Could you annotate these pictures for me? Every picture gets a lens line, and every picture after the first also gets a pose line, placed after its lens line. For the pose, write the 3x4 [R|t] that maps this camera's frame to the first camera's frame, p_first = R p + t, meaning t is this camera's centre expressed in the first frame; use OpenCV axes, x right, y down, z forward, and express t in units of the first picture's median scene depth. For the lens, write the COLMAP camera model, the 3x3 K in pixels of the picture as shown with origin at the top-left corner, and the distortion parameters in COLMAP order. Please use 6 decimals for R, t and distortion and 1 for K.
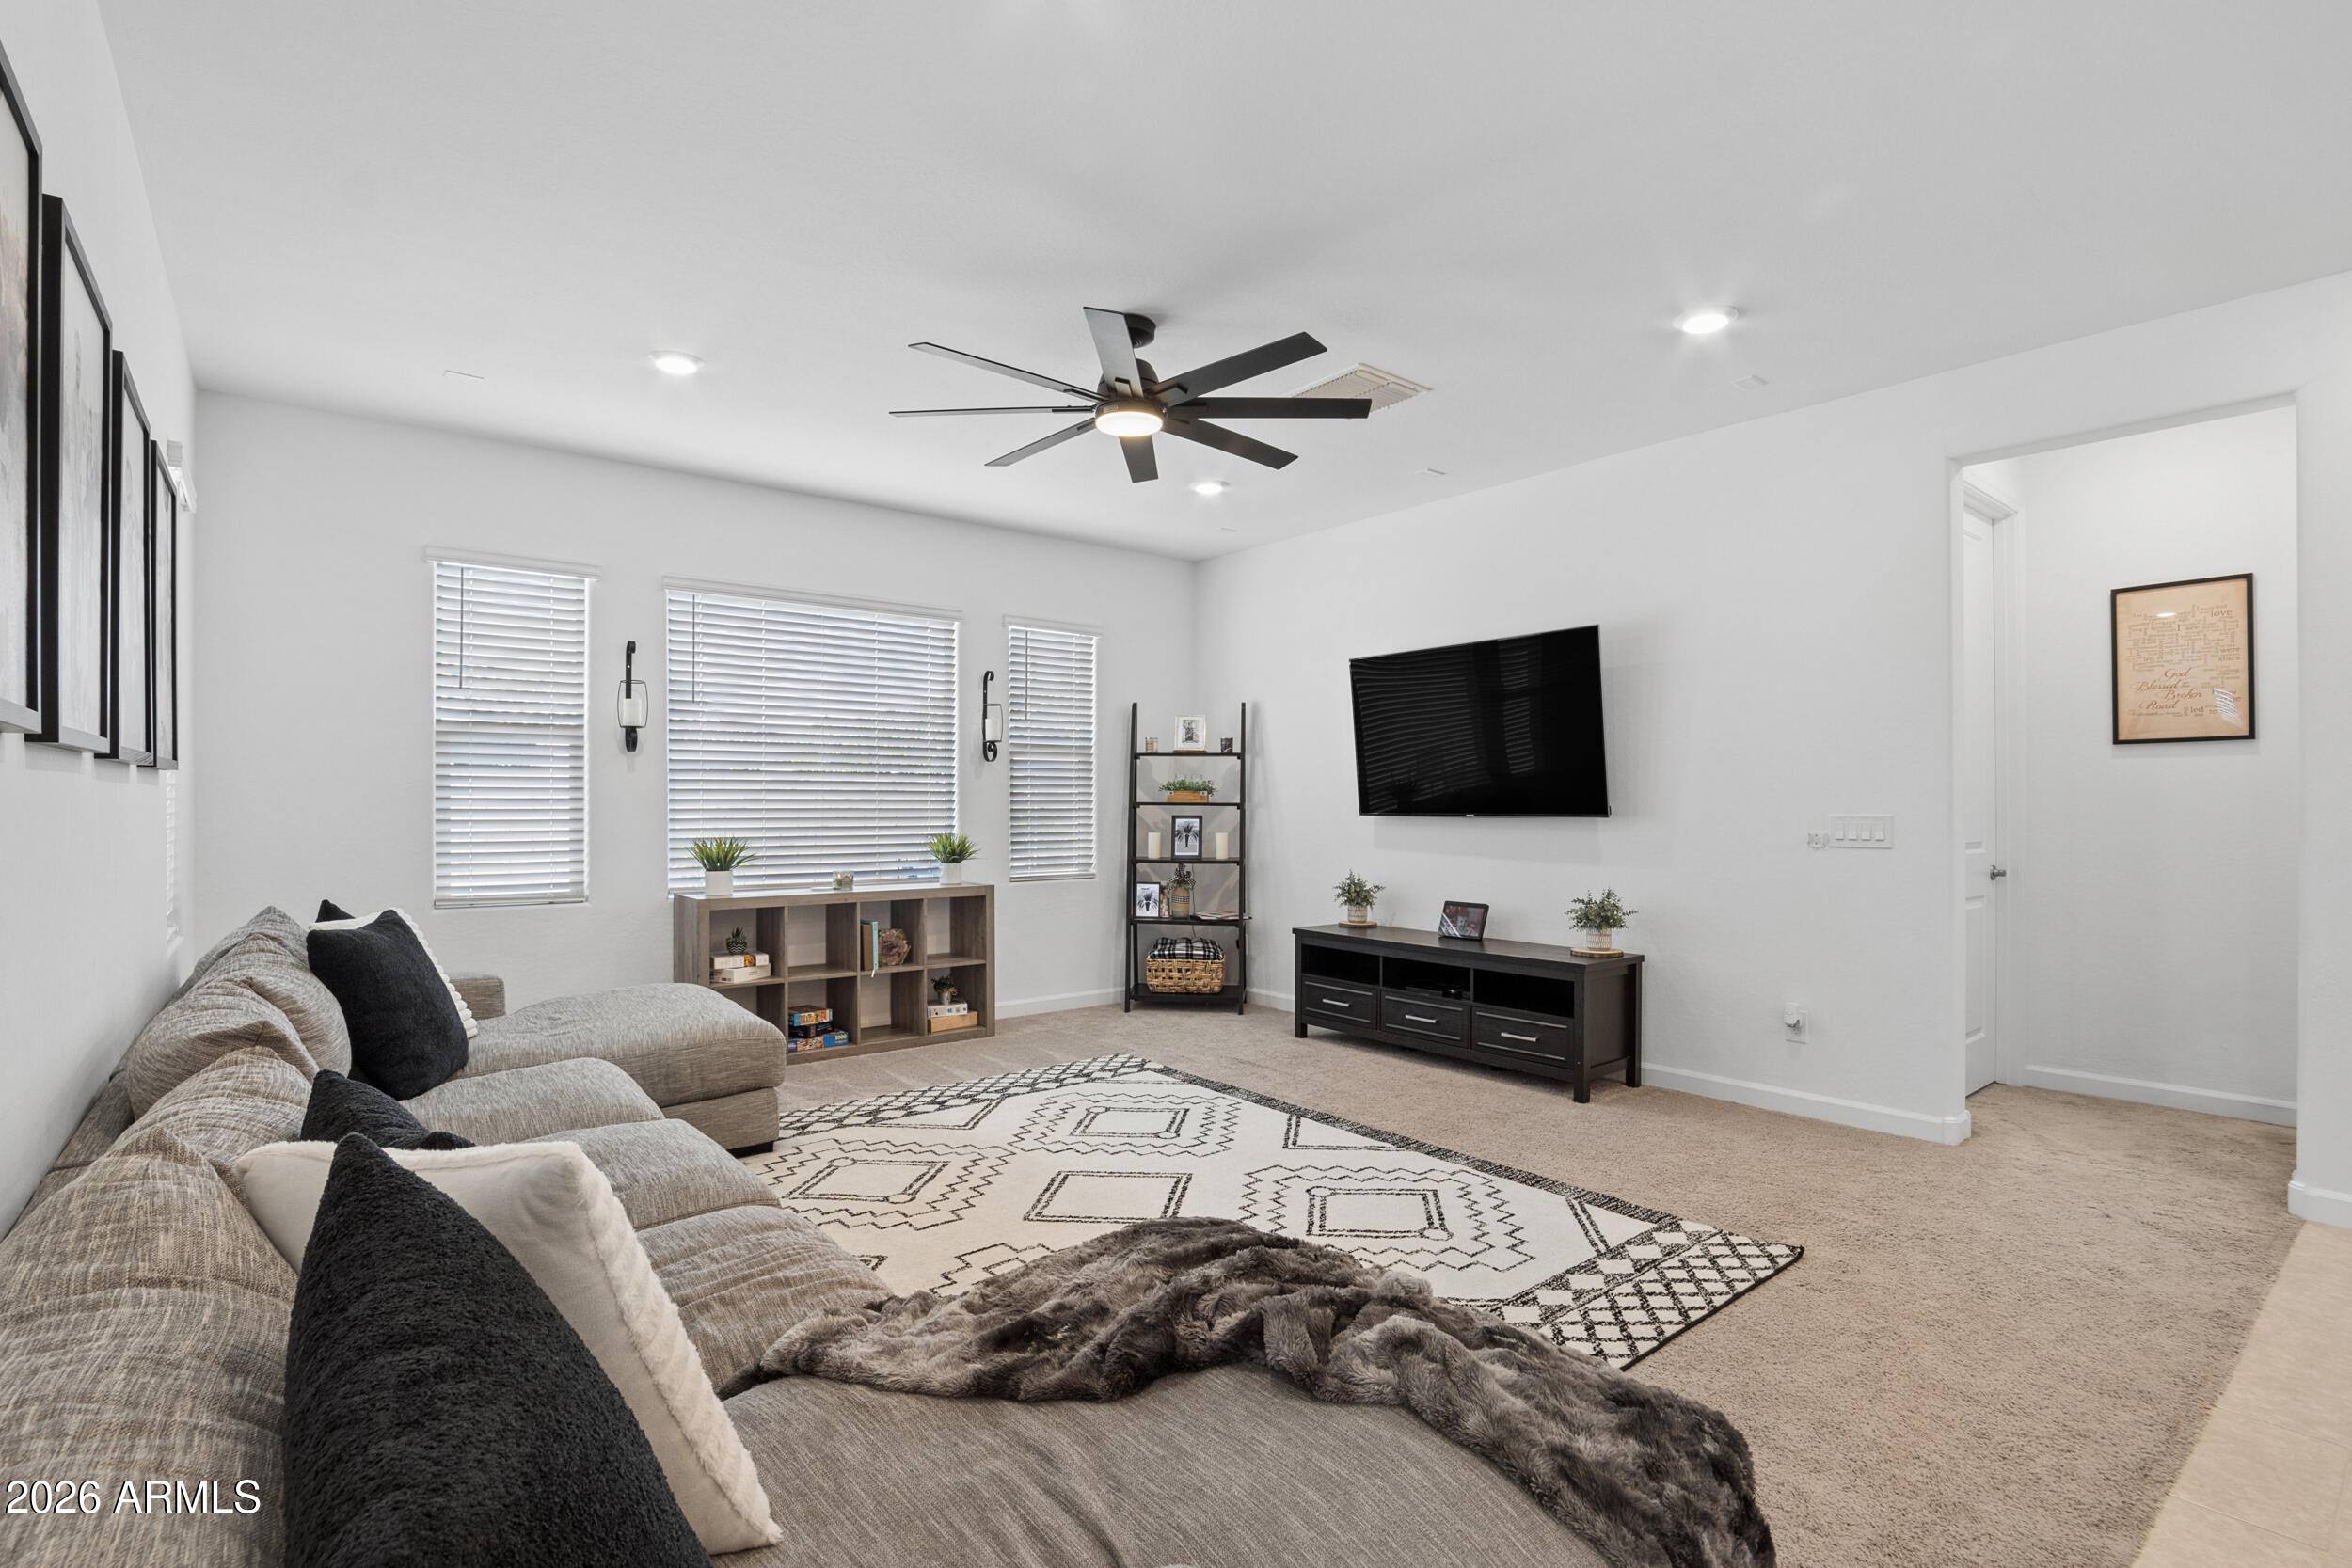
lens RADIAL K [[1105.7, 0, 1179.3], [0, 1105.7, 807.5], [0, 0, 1]] dist [-0.037779, 0.007235]
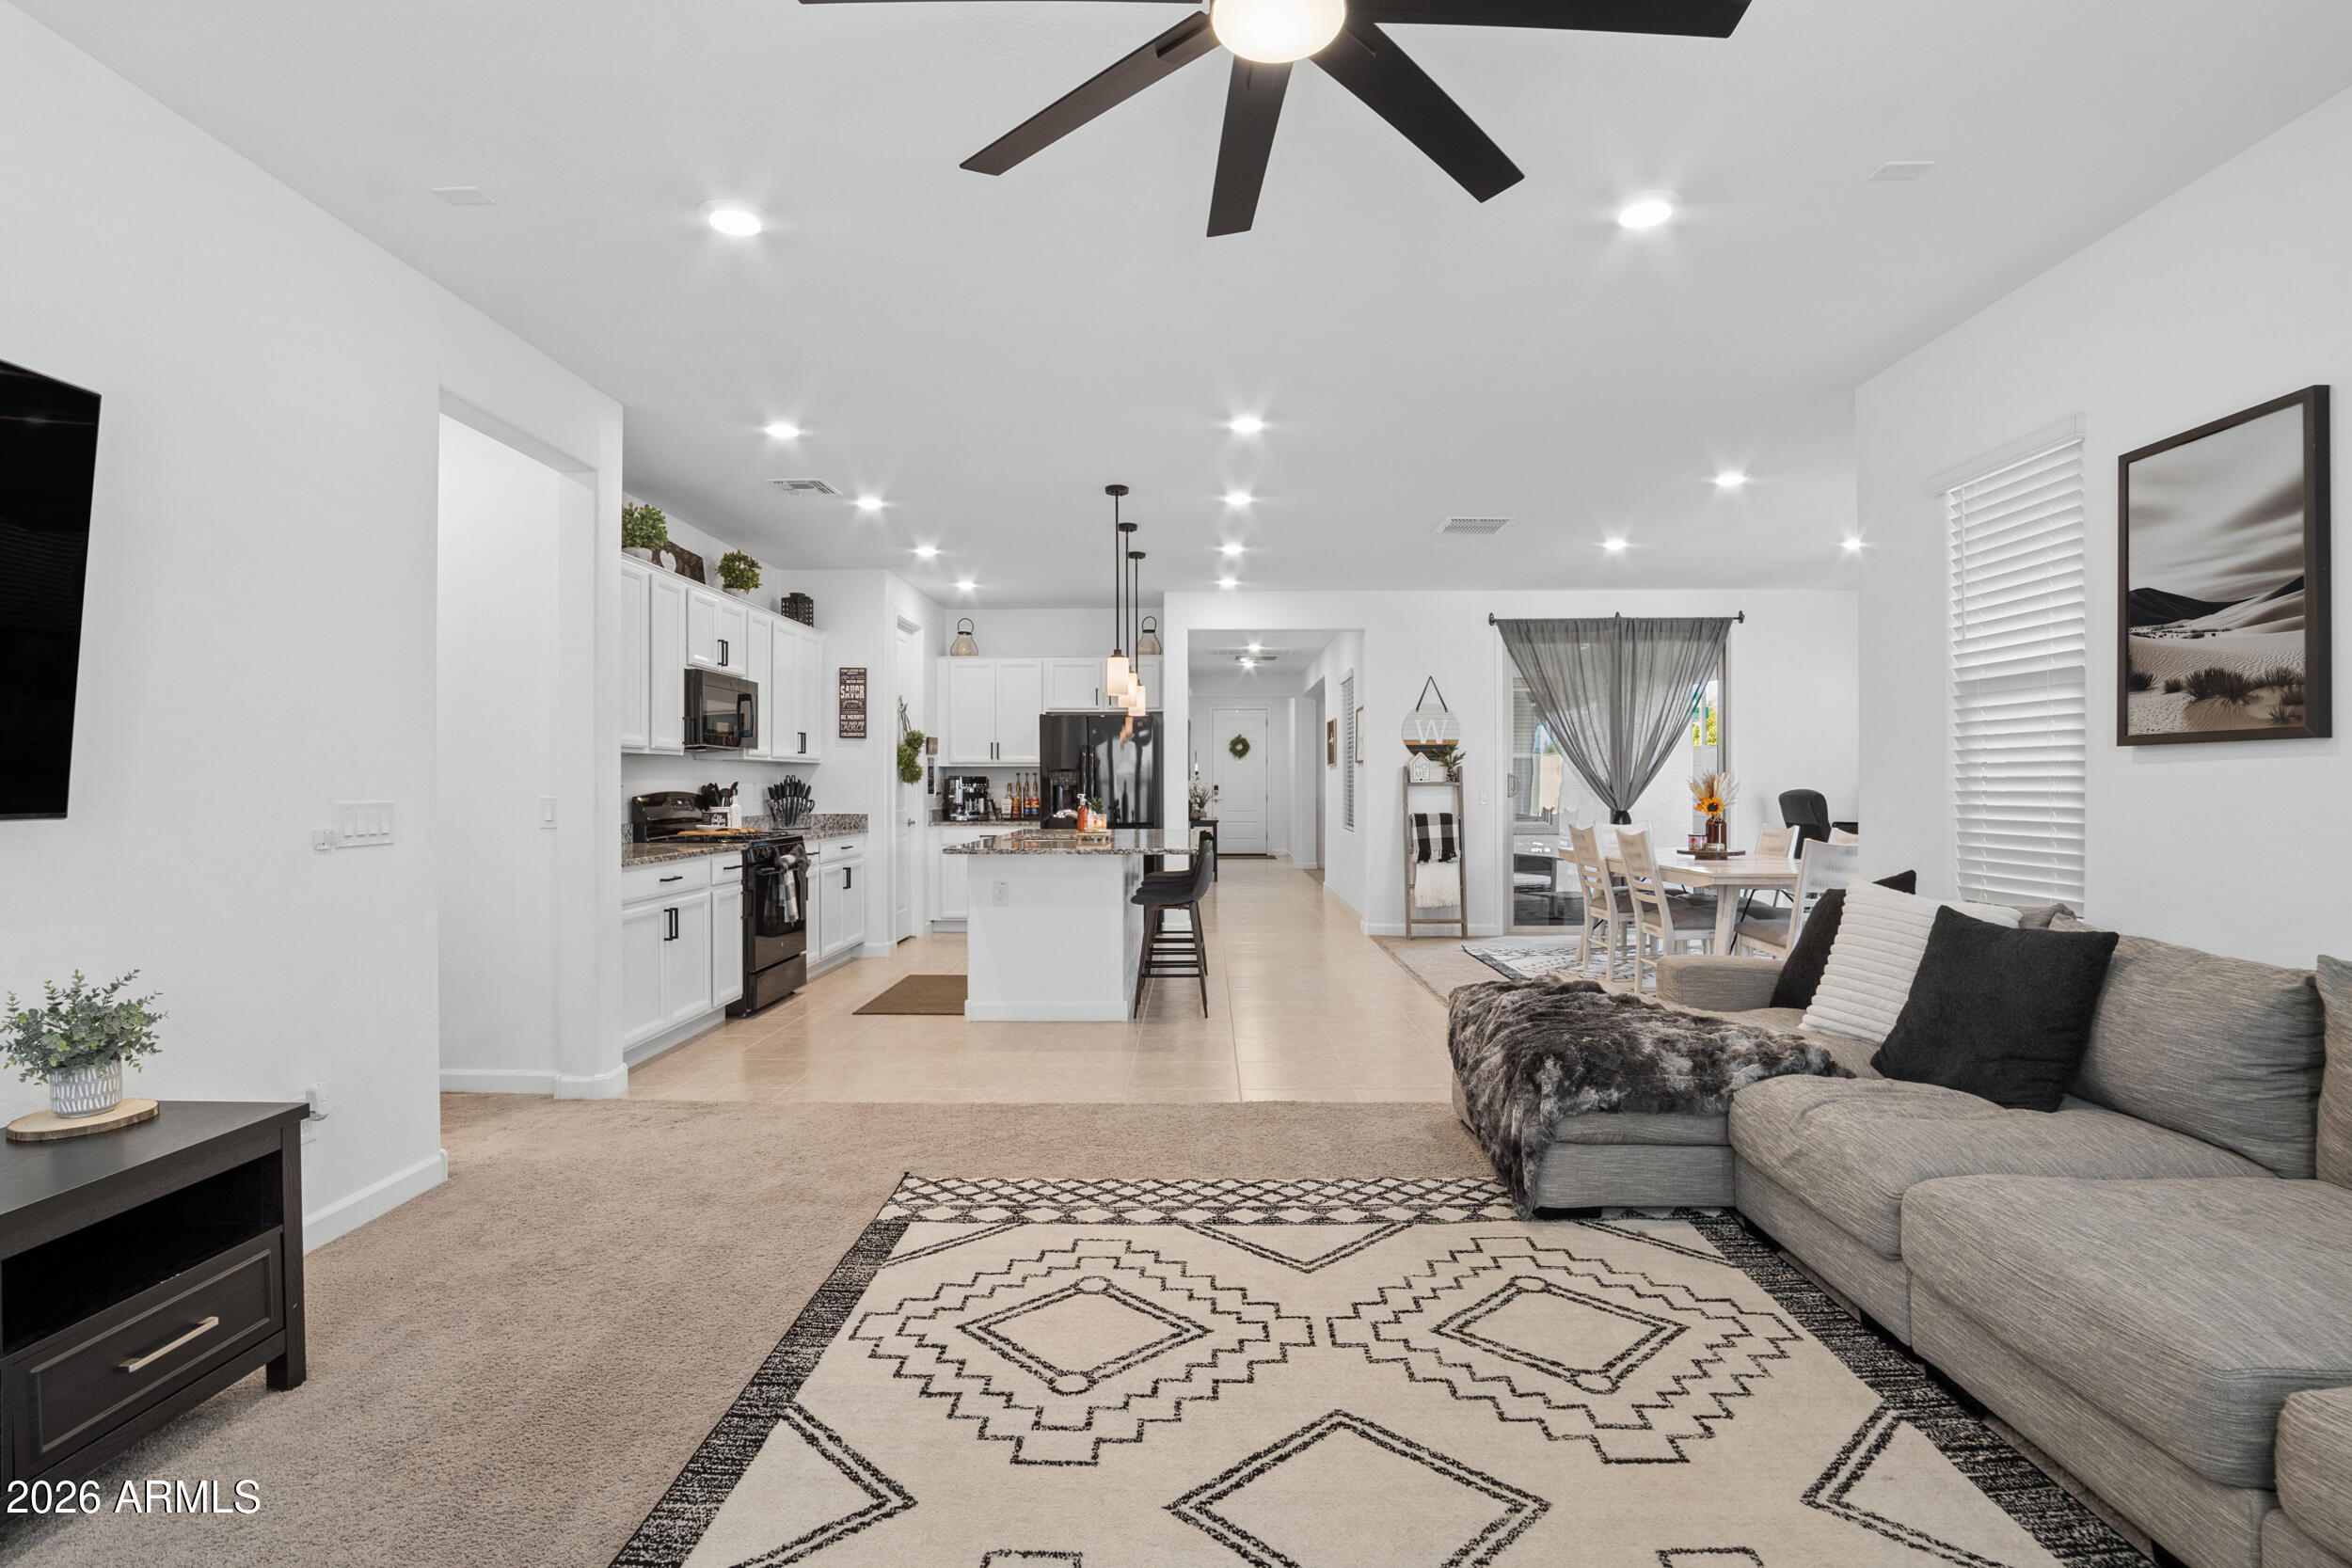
lens RADIAL K [[1105.7, 0, 1170.9], [0, 1105.7, 782.2], [0, 0, 1]] dist [-0.037779, 0.007235]
pose [[-0.756837, 0.002795, 0.653598, -0.246054], [0.005073, 0.999986, 0.001599, -0.004346], [-0.653584, 0.004526, -0.756840, 1.053804]]
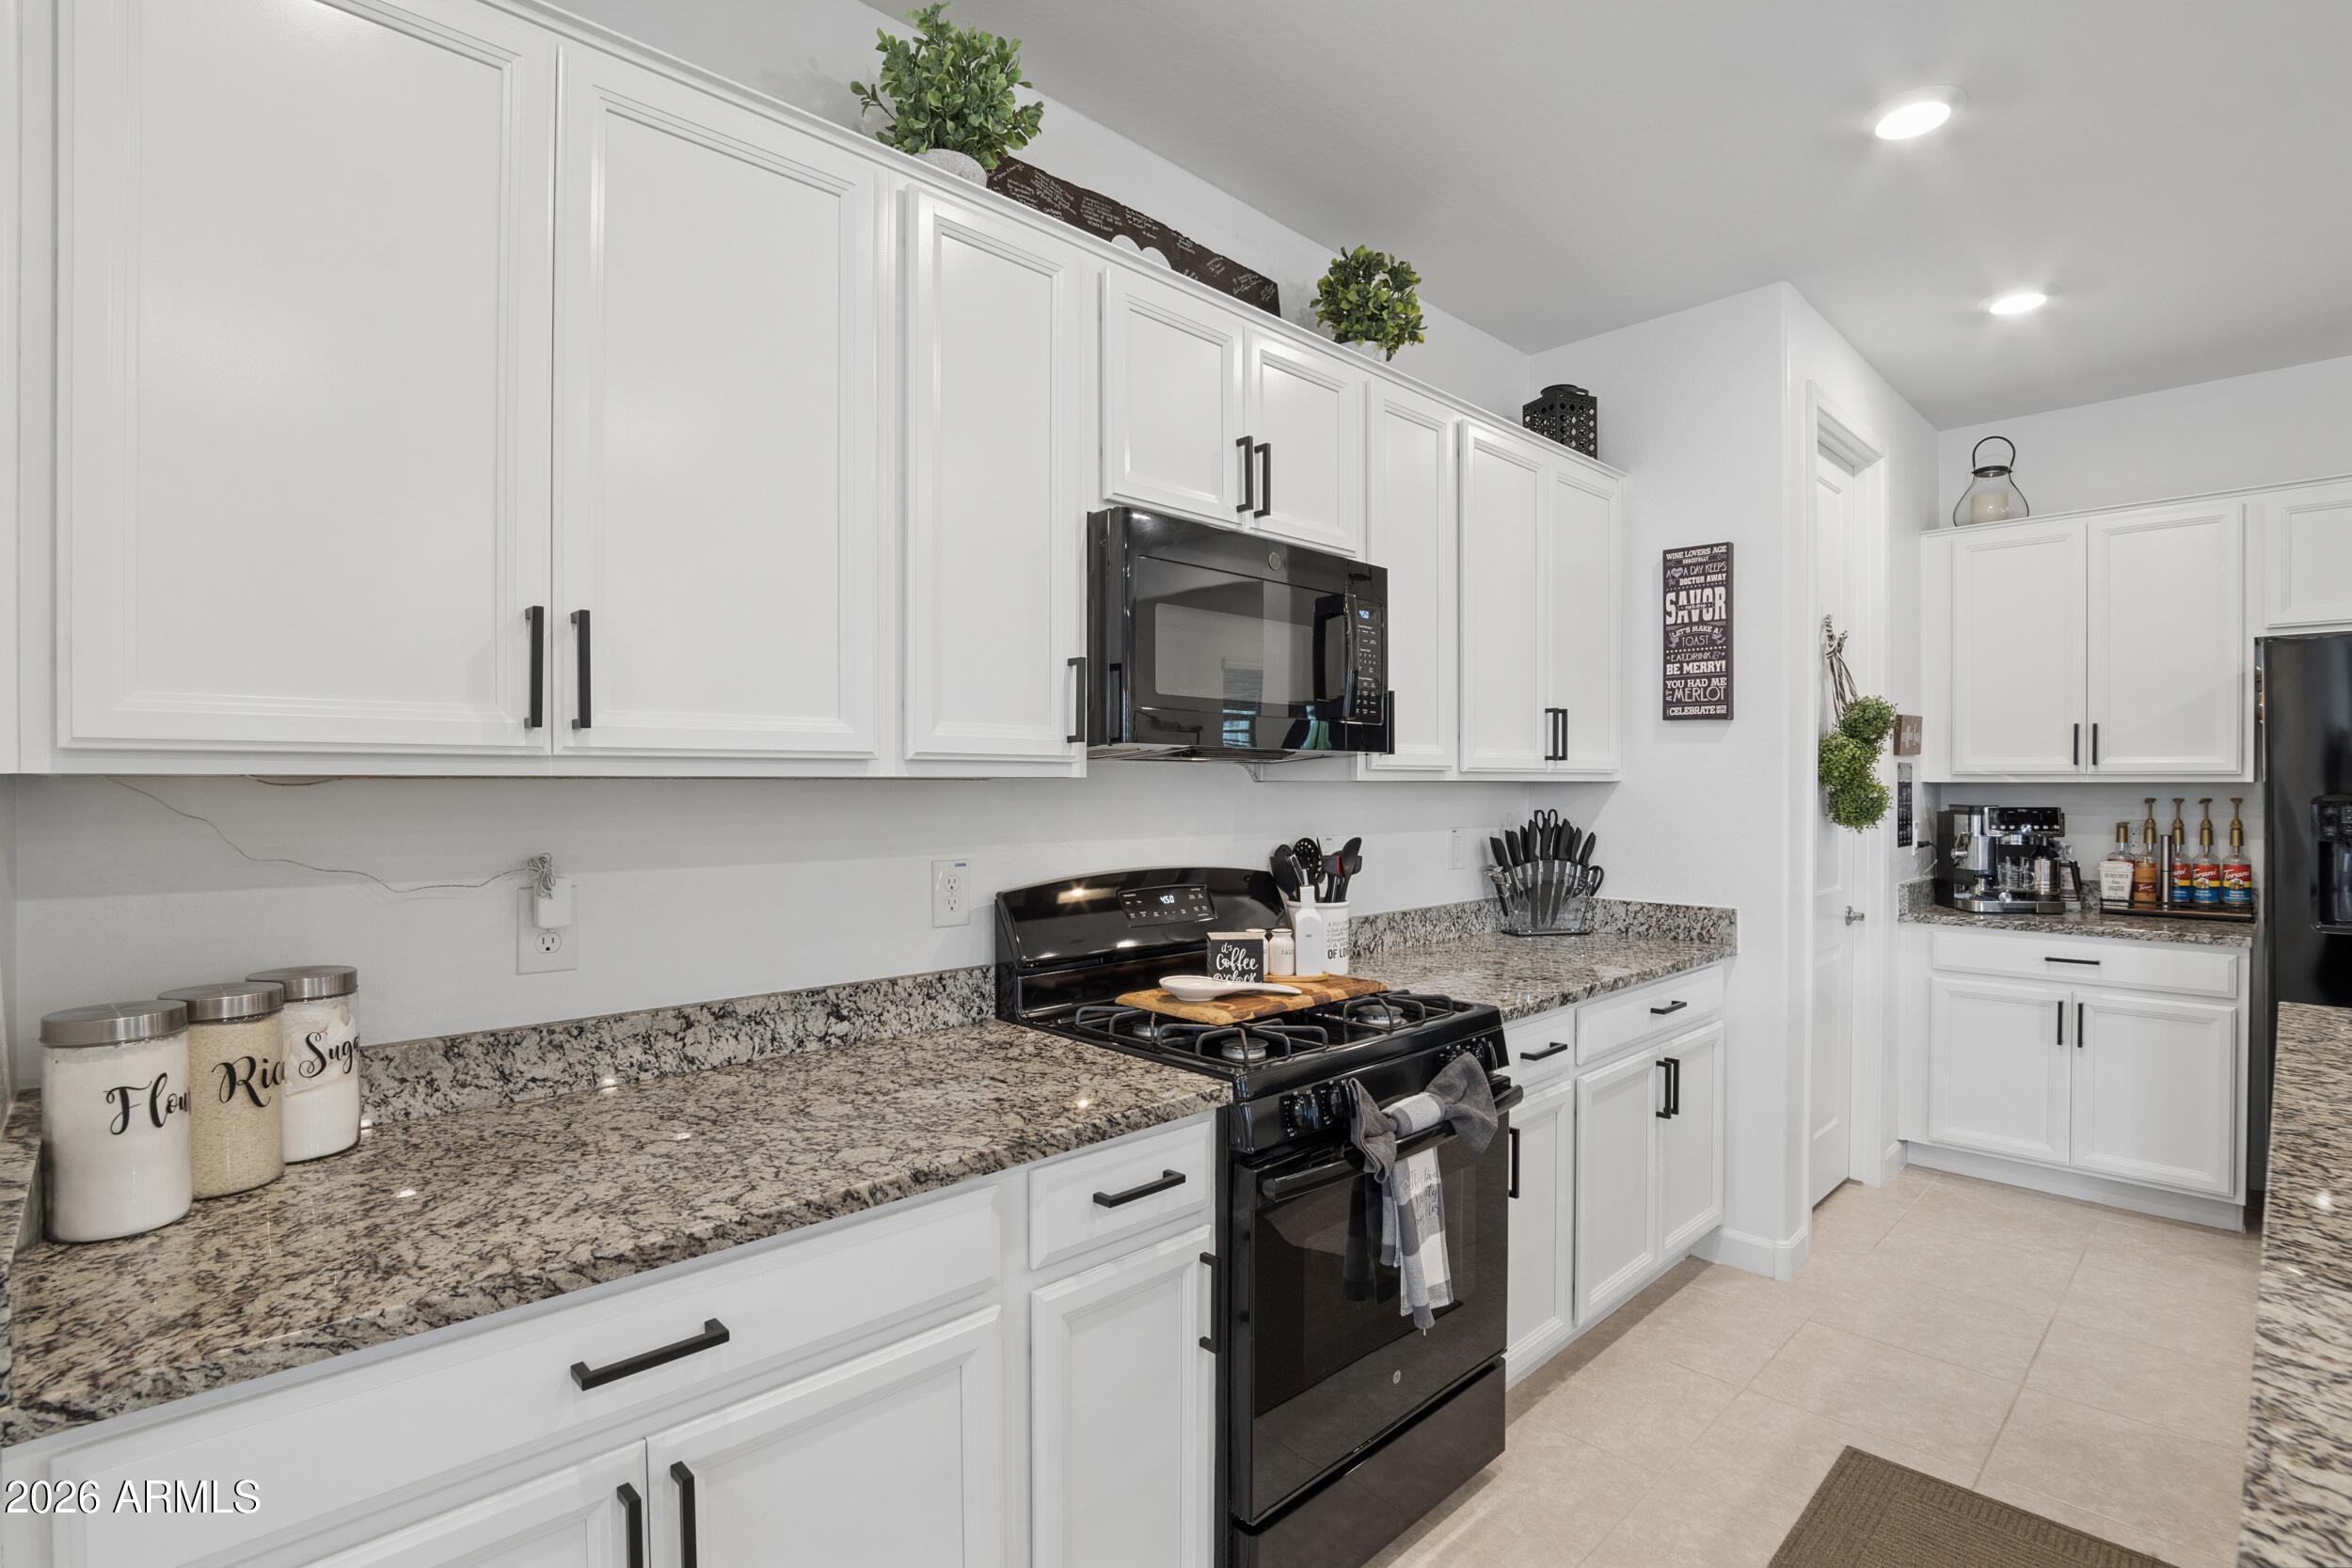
lens RADIAL K [[1105.7, 0, 1174.5], [0, 1105.7, 791.1], [0, 0, 1]] dist [-0.037779, 0.007235]
pose [[-0.081062, -0.005814, 0.996692, 0.567401], [0.003888, 0.999974, 0.006149, -0.032691], [-0.996701, 0.004373, -0.081038, 0.477249]]
